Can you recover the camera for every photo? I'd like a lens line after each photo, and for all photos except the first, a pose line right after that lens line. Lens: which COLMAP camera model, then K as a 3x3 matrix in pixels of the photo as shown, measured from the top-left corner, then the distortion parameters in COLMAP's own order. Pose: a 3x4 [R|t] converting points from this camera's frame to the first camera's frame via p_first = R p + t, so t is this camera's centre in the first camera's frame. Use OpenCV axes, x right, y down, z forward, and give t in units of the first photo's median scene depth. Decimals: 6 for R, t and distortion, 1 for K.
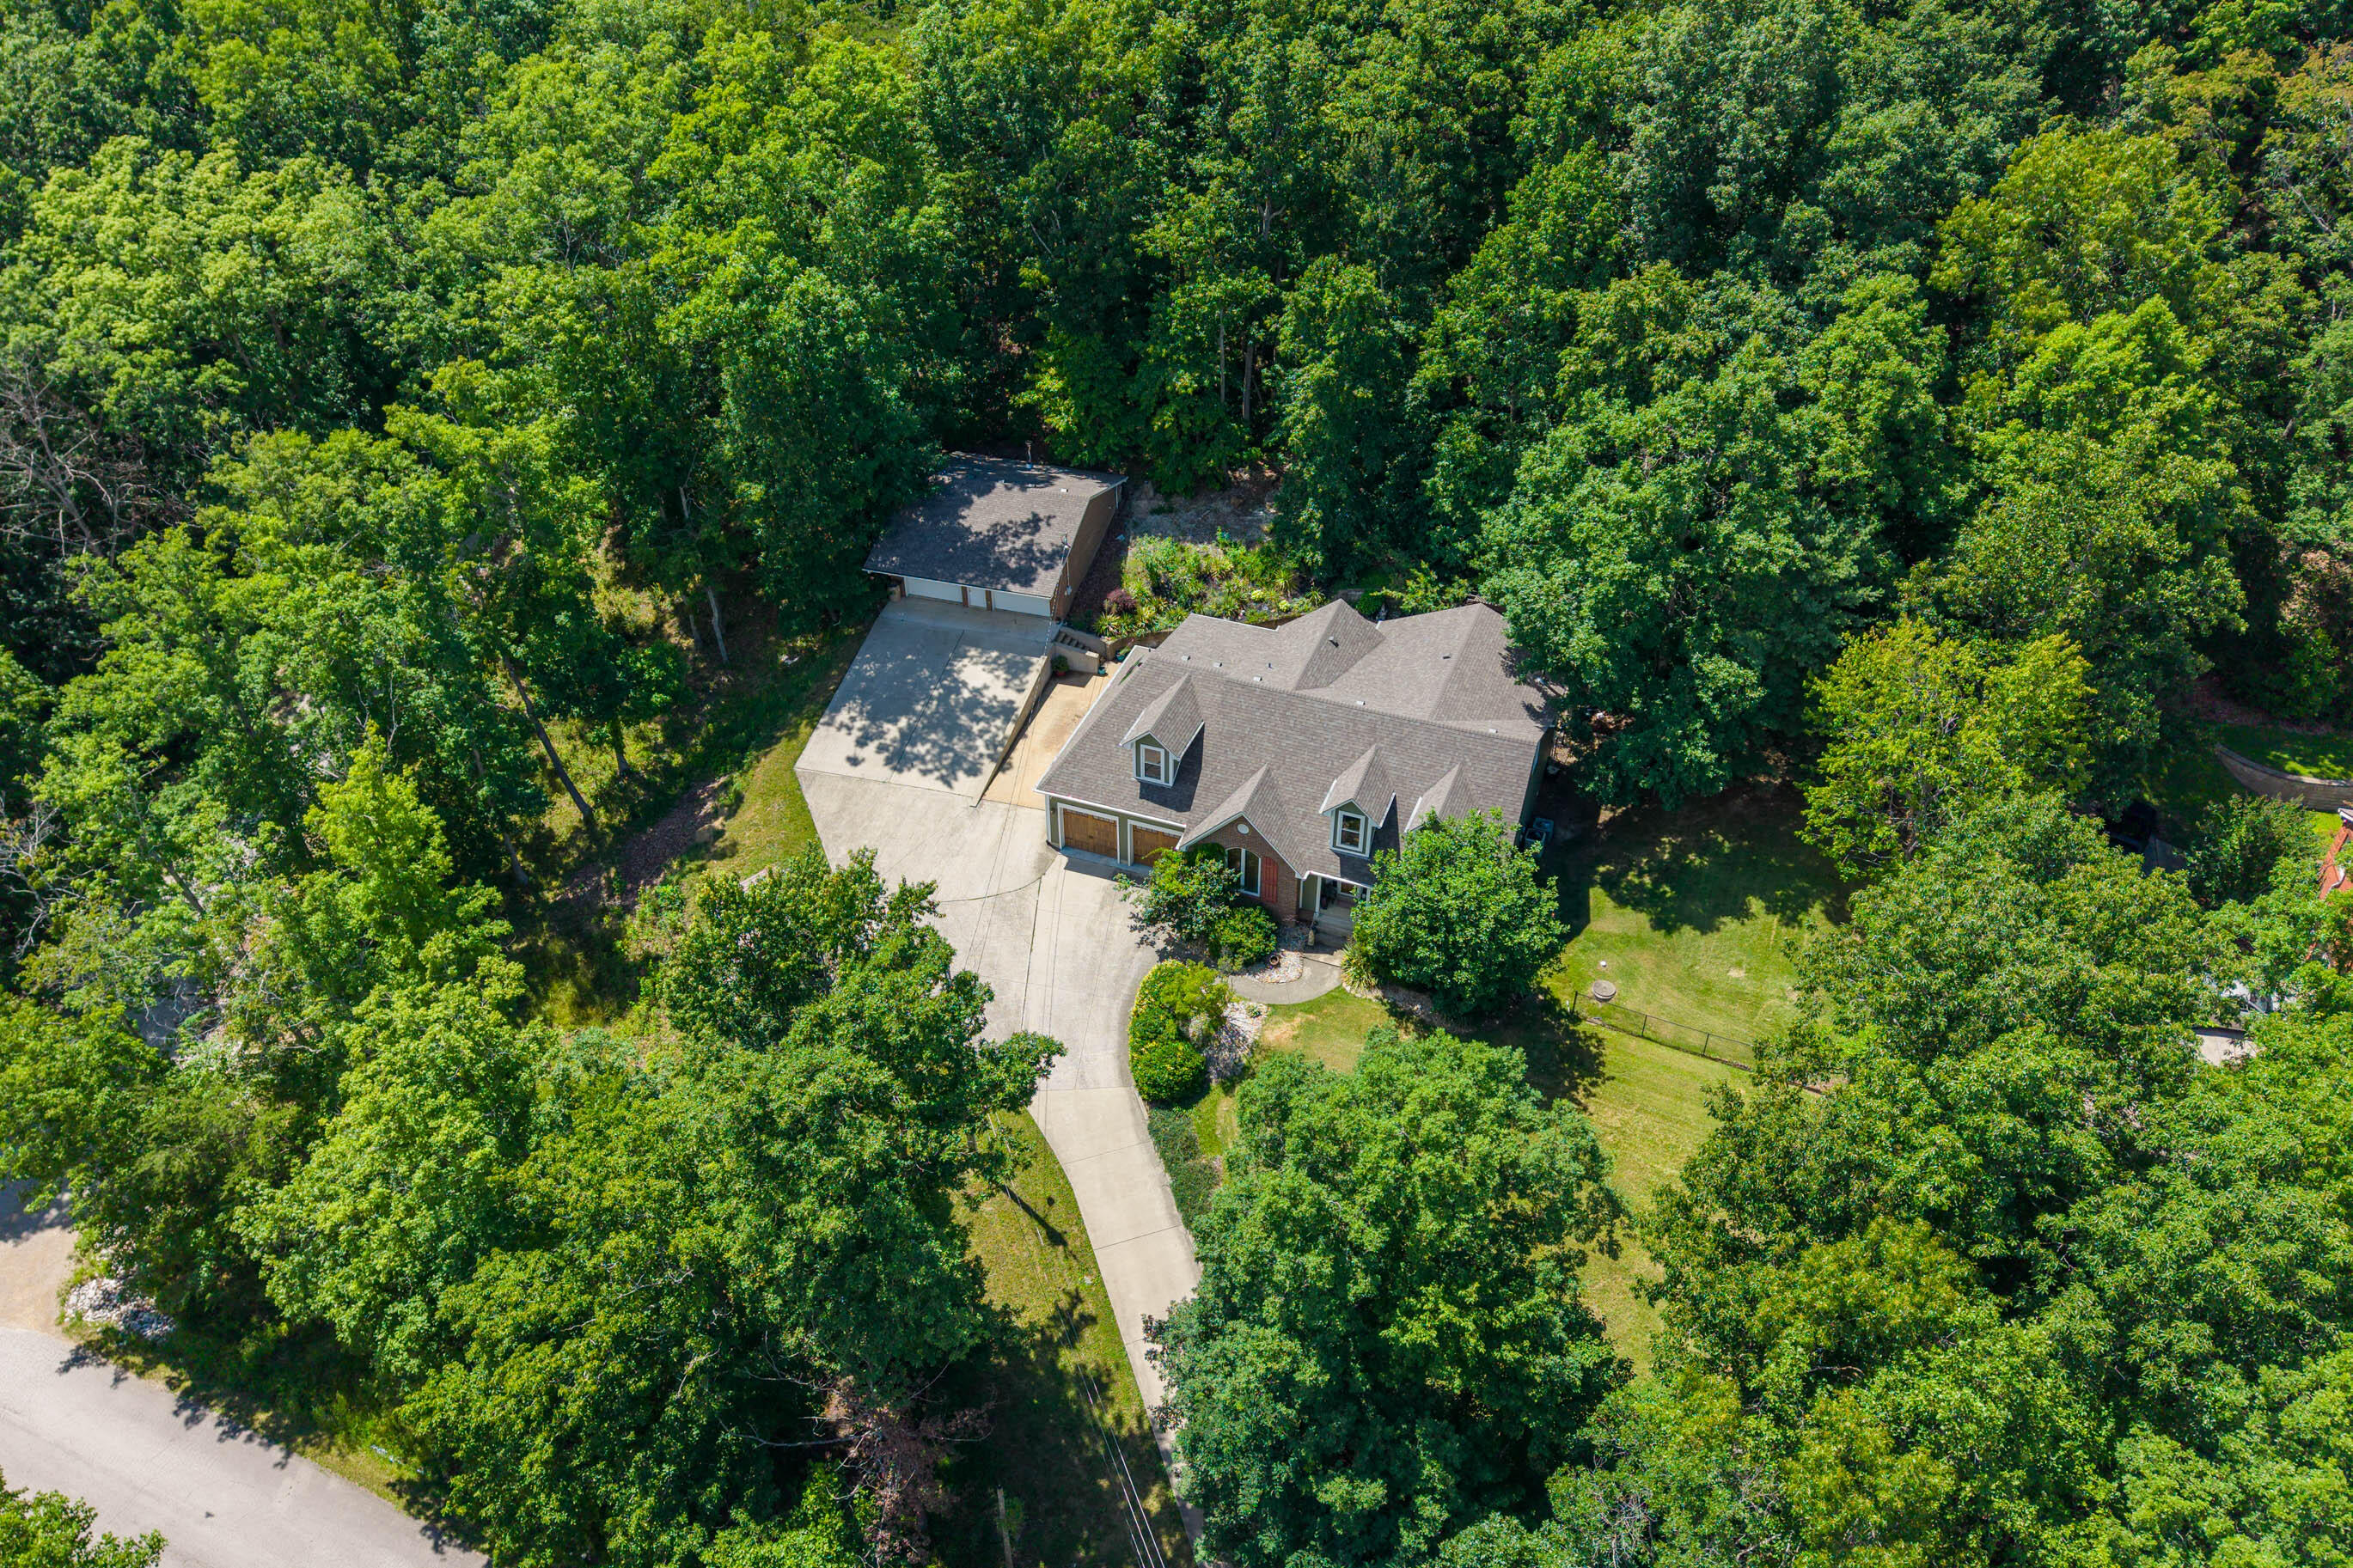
lens RADIAL K [[1566.7, 0, 1176.5], [0, 1566.7, 784.0], [0, 0, 1]] dist [0.061075, -0.074441]
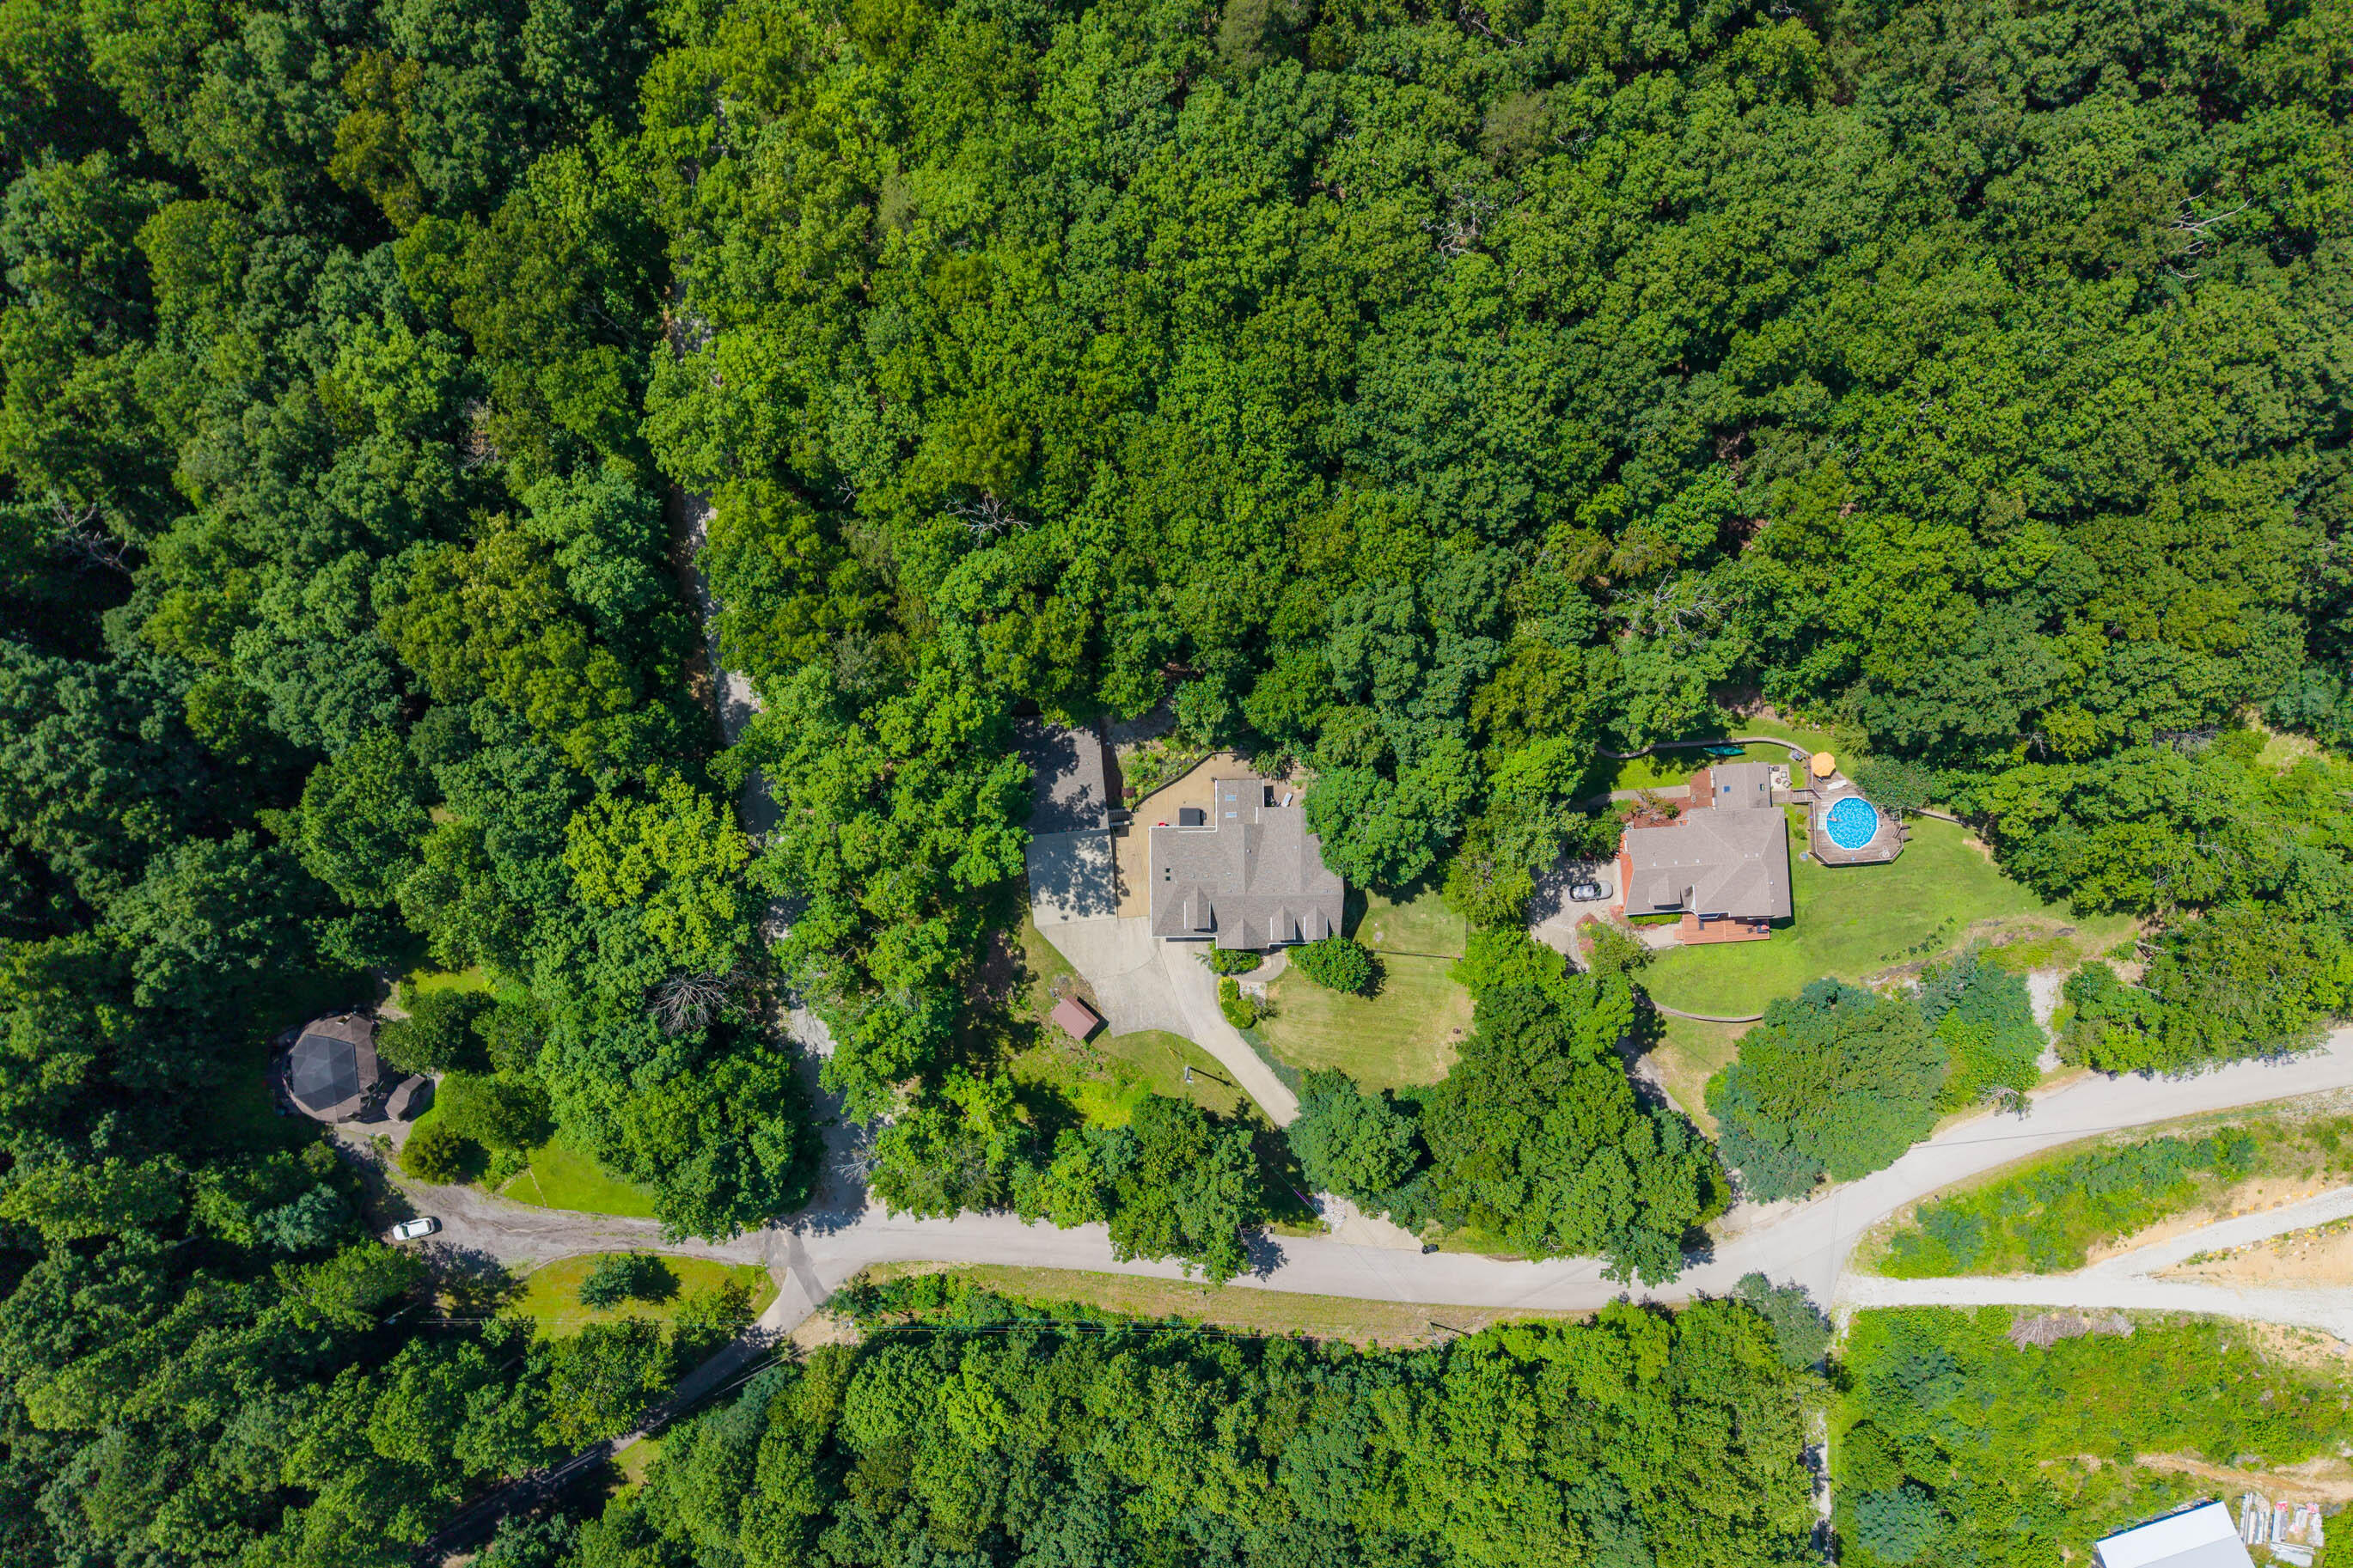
lens RADIAL K [[1566.7, 0, 1176.5], [0, 1566.7, 784.0], [0, 0, 1]] dist [0.061075, -0.074441]
pose [[0.926040, -0.377091, -0.015891, 0.071473], [0.236345, 0.546549, 0.803384, -2.138819], [-0.294264, -0.747721, 0.595250, -0.313249]]
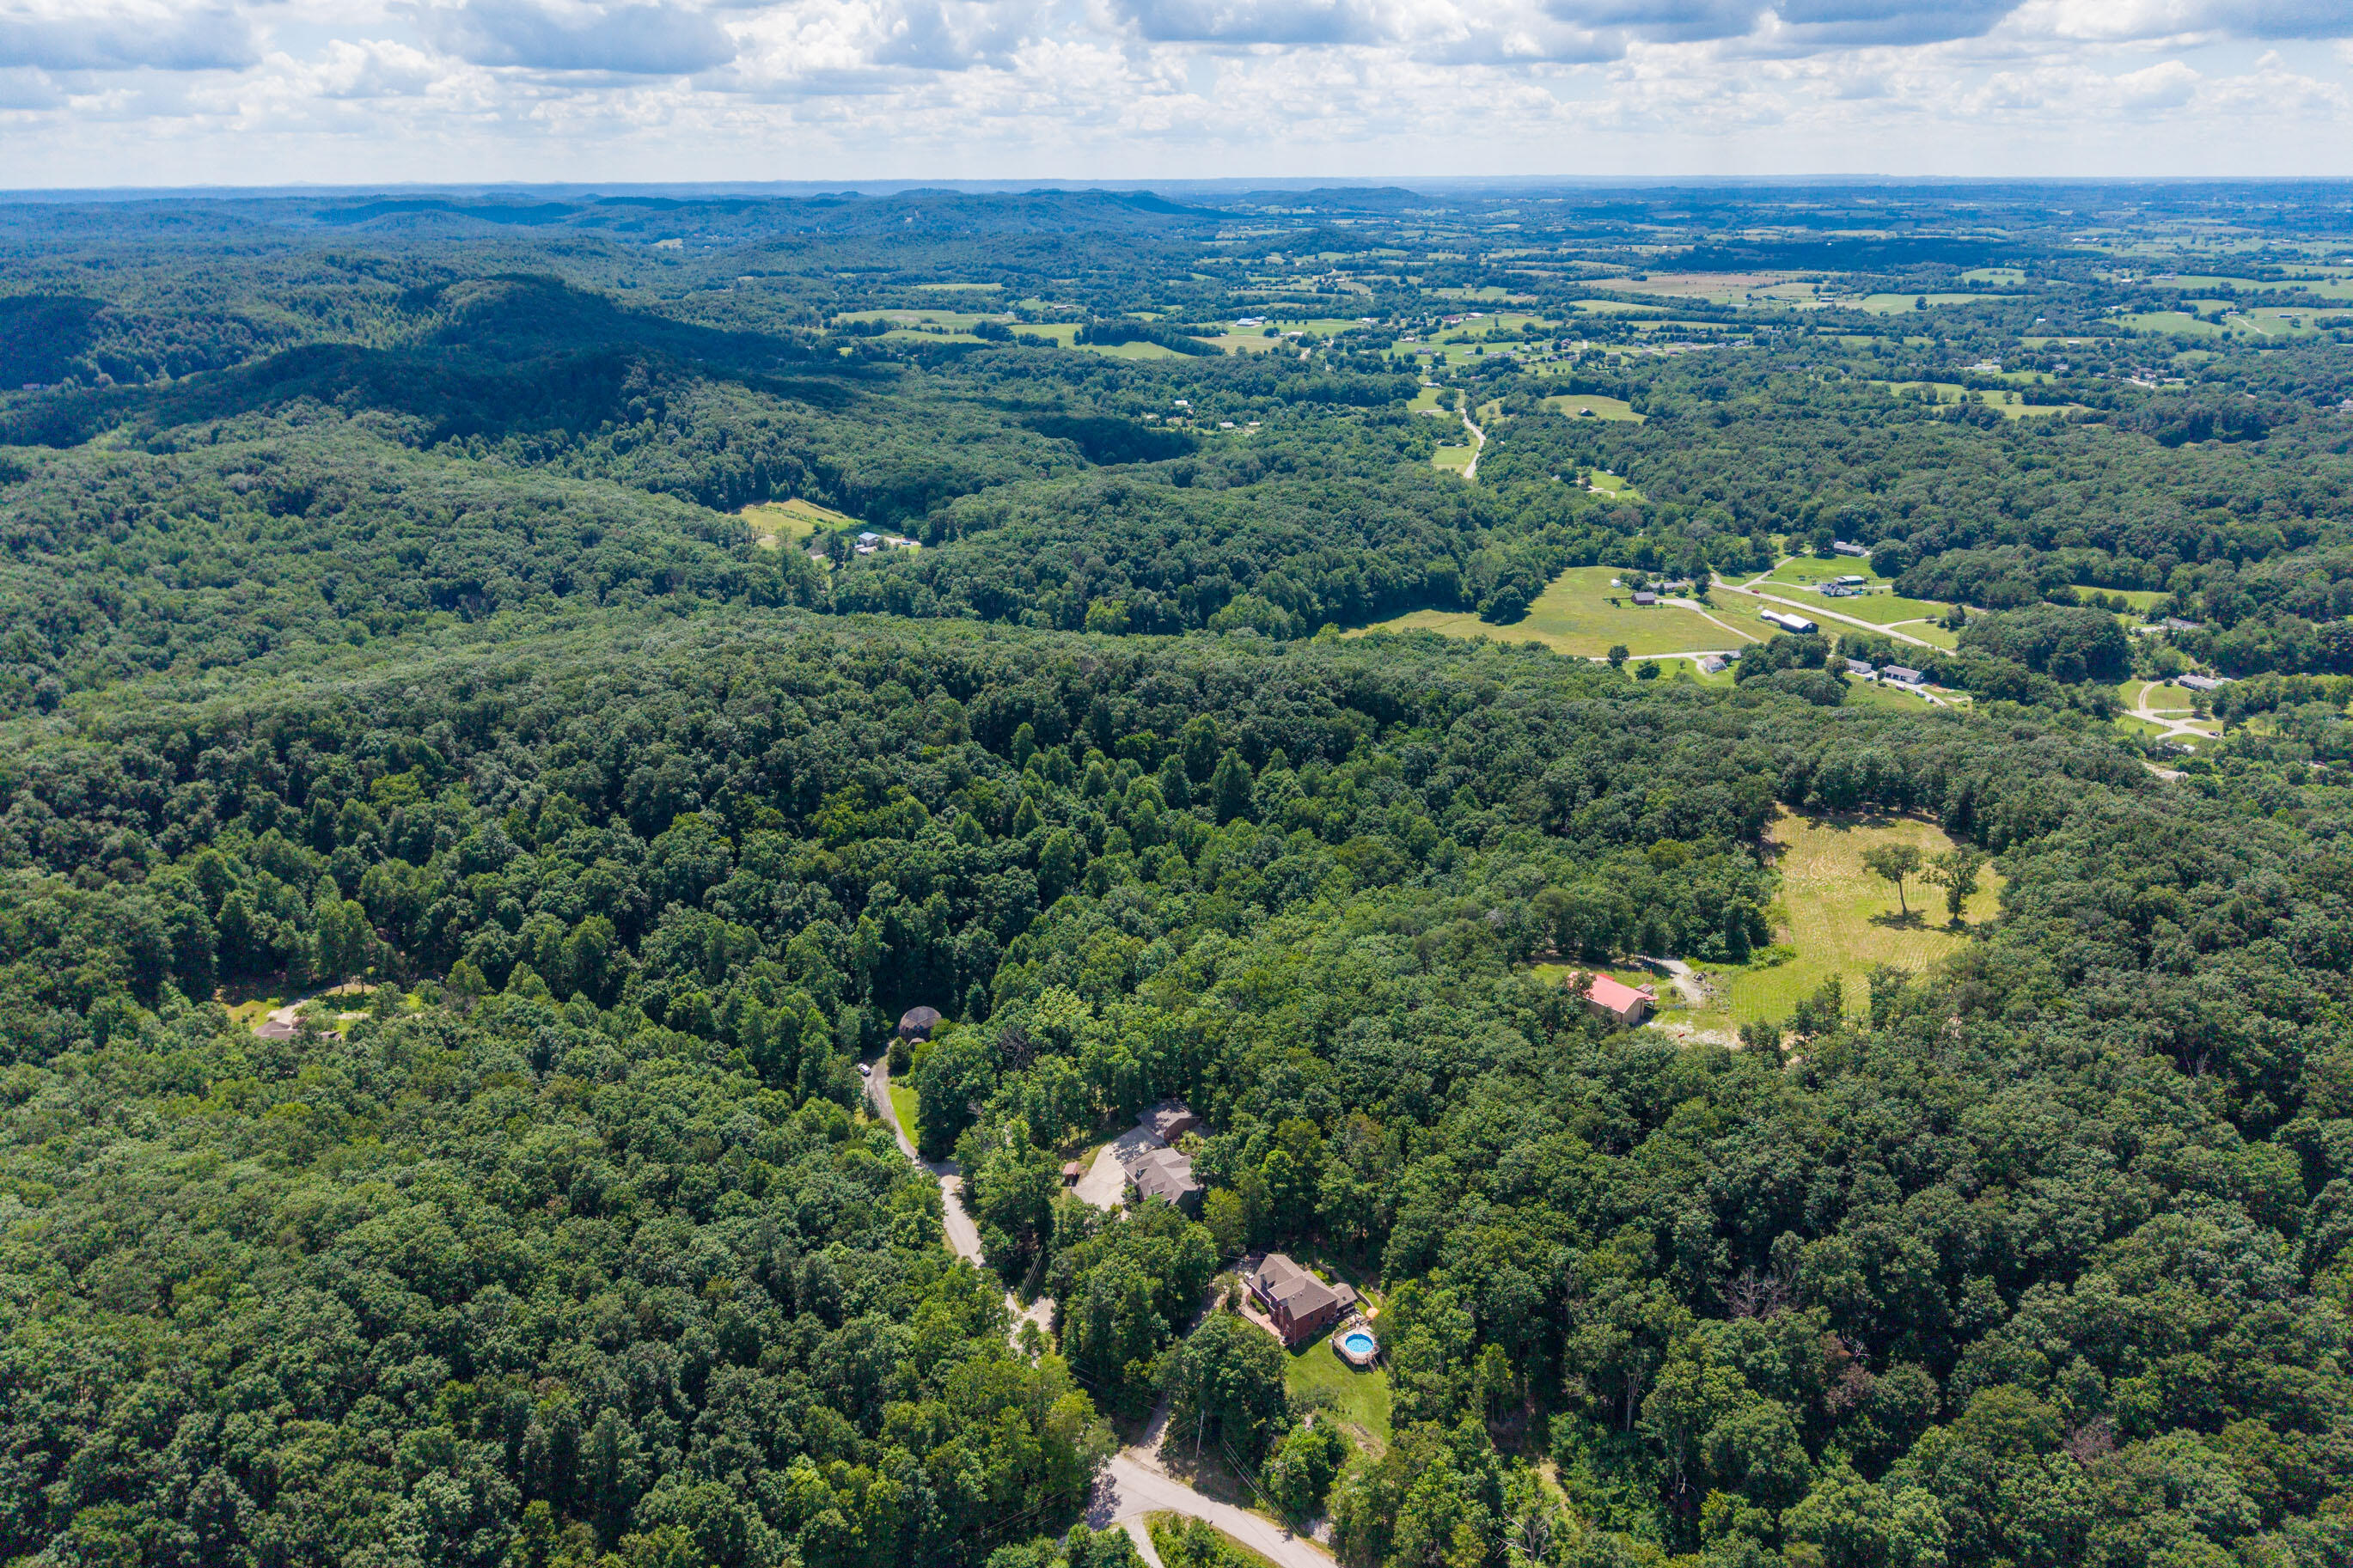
lens RADIAL K [[1605.6, 0, 1142.7], [0, 1605.6, 724.3], [0, 0, 1]] dist [0.018311, -0.023511]
pose [[0.777944, 0.200847, -0.595369, 2.910679], [-0.378018, 0.906480, -0.188140, -0.361578], [0.501902, 0.371422, 0.781114, -3.793722]]
